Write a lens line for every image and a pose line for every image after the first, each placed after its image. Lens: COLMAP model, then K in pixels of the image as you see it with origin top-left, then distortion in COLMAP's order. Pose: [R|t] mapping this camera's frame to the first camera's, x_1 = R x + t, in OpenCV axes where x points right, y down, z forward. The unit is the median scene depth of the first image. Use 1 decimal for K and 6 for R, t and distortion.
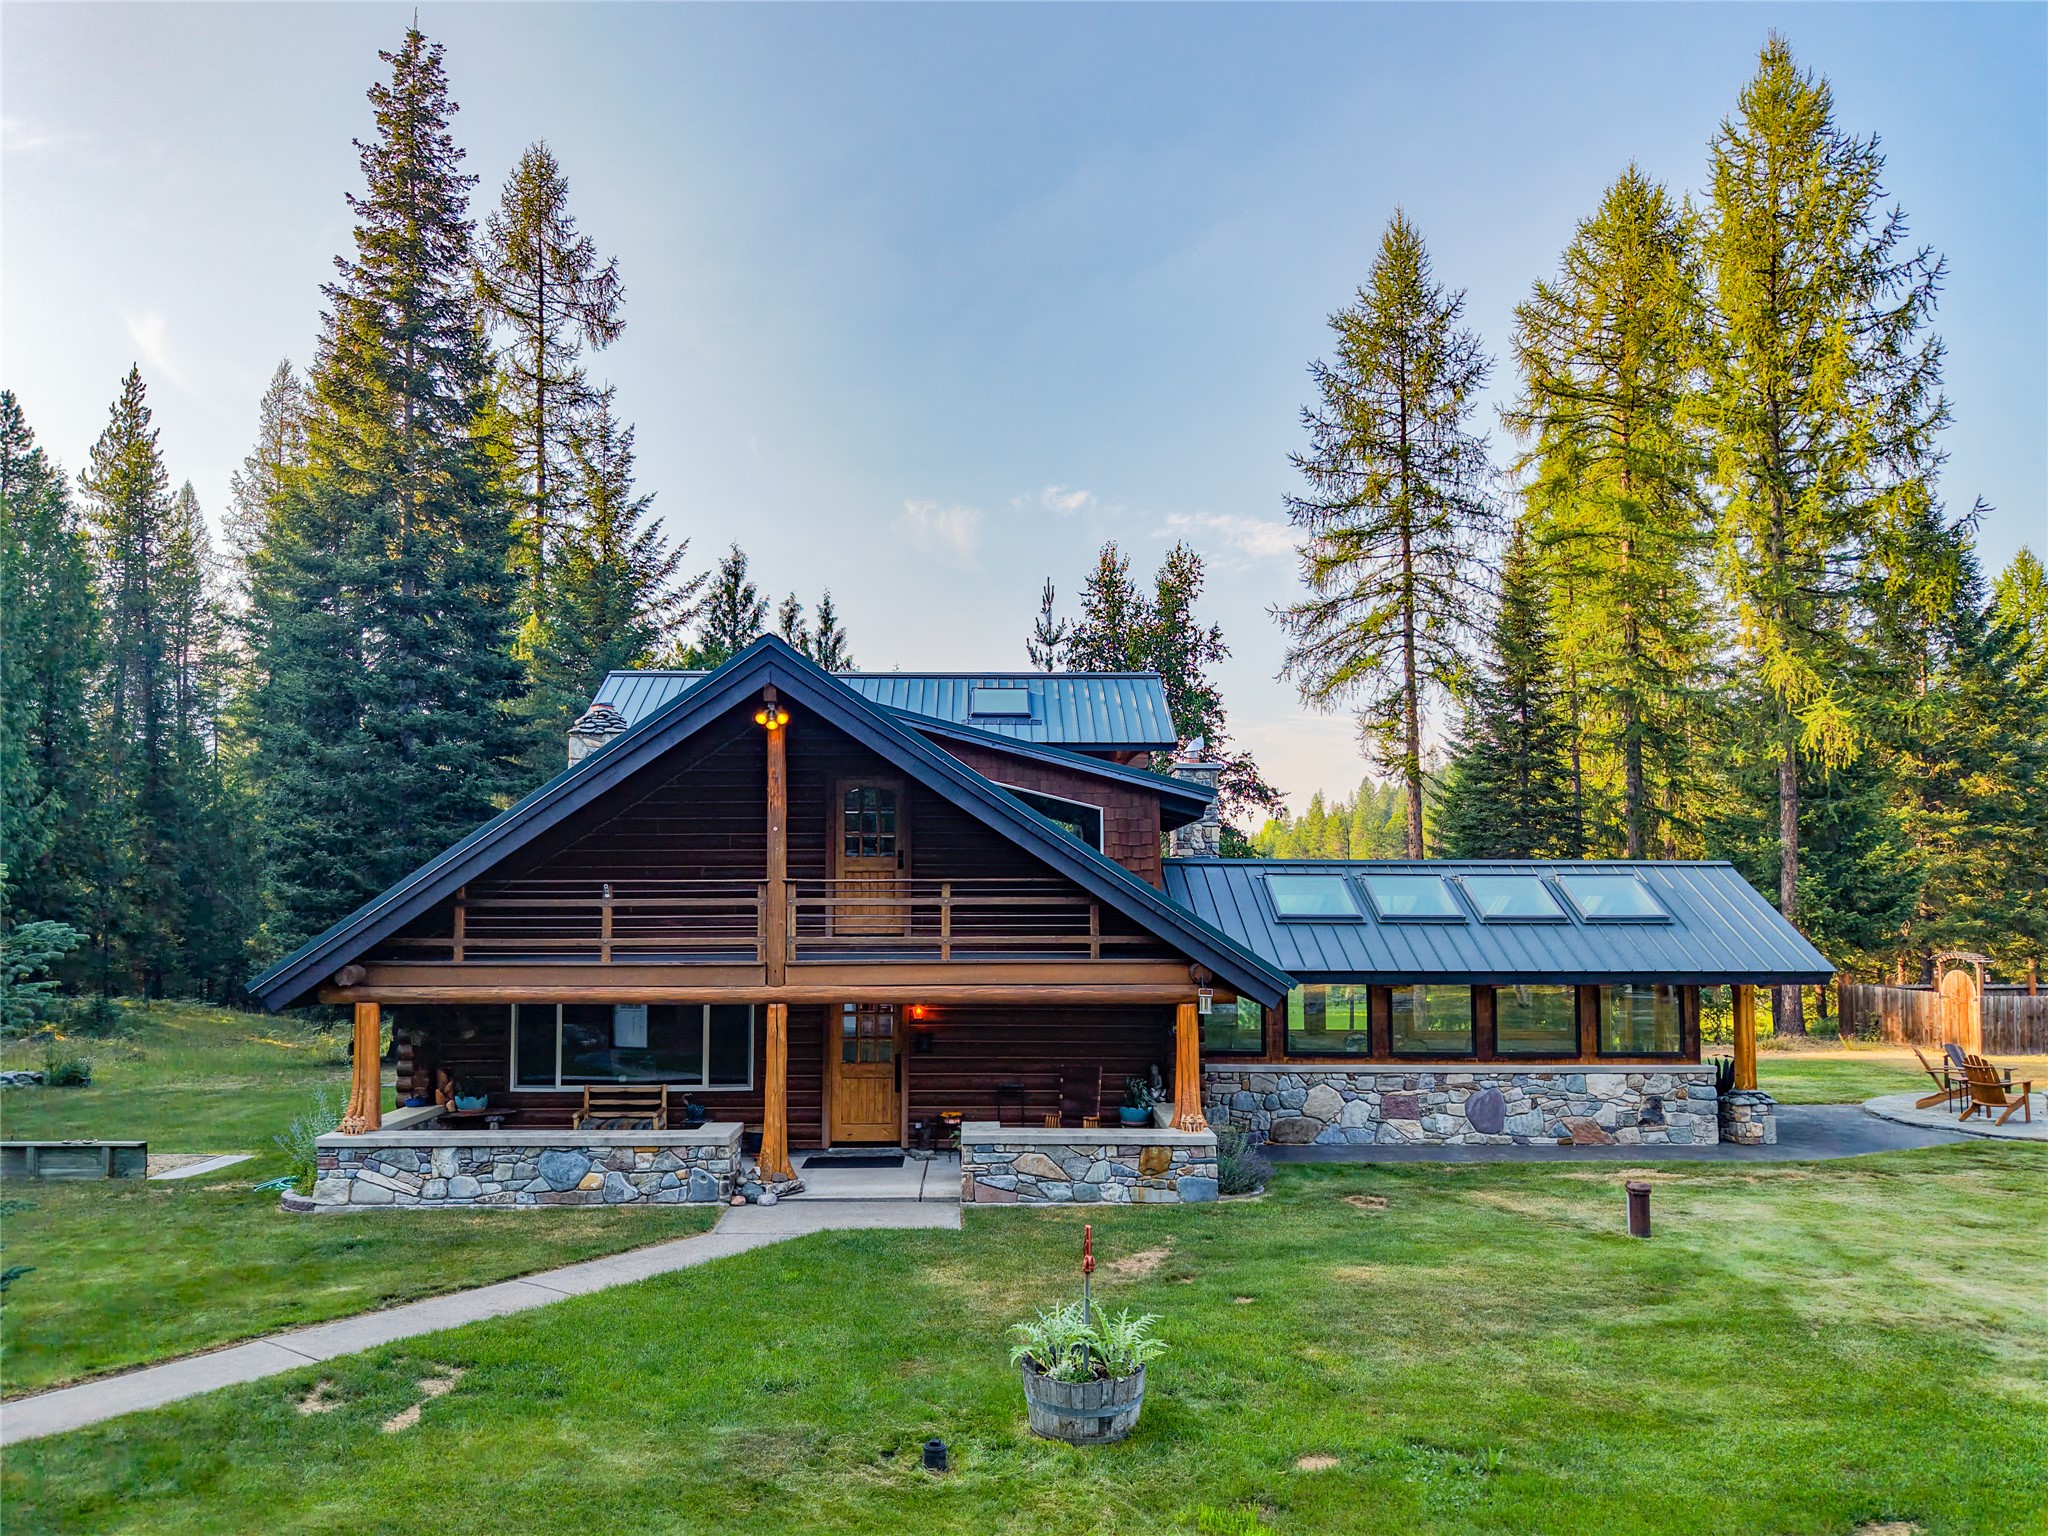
lens RADIAL K [[1422.1, 0, 1018.6], [0, 1422.1, 776.8], [0, 0, 1]] dist [0.039329, -0.052203]
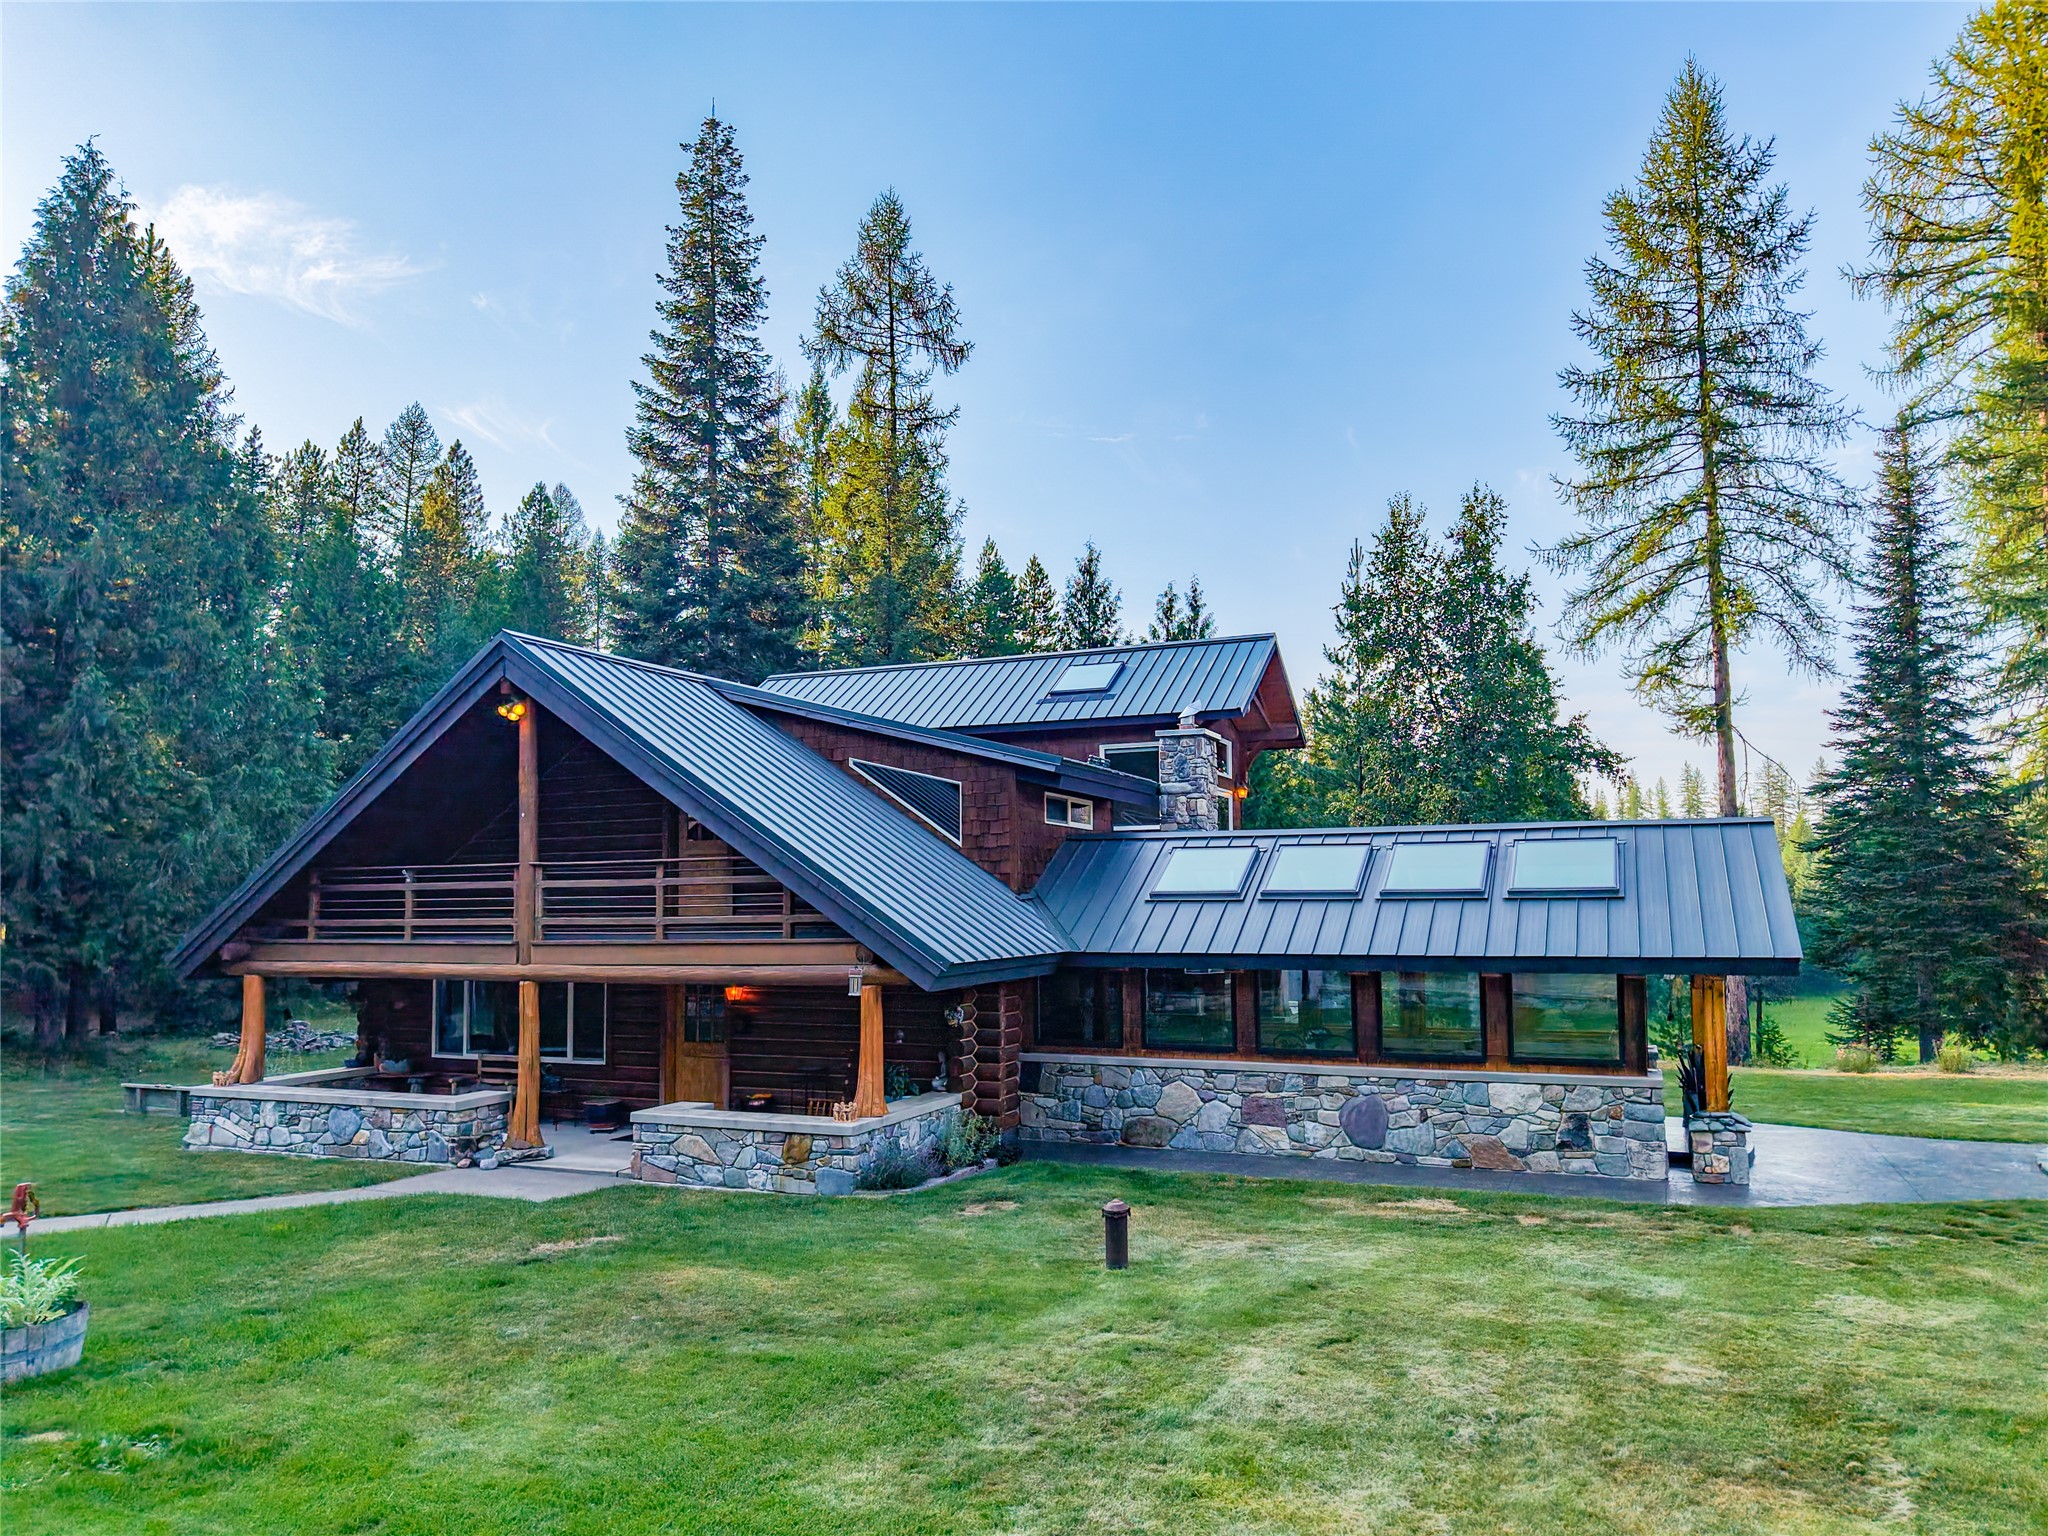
lens RADIAL K [[1419.4, 0, 1024.0], [0, 1419.4, 768.0], [0, 0, 1]] dist [0.018903, -0.008705]
pose [[0.915072, -0.046702, -0.400577, 0.489983], [0.046112, 0.998874, -0.011117, 0.025381], [0.400645, -0.008299, 0.916196, 0.151093]]
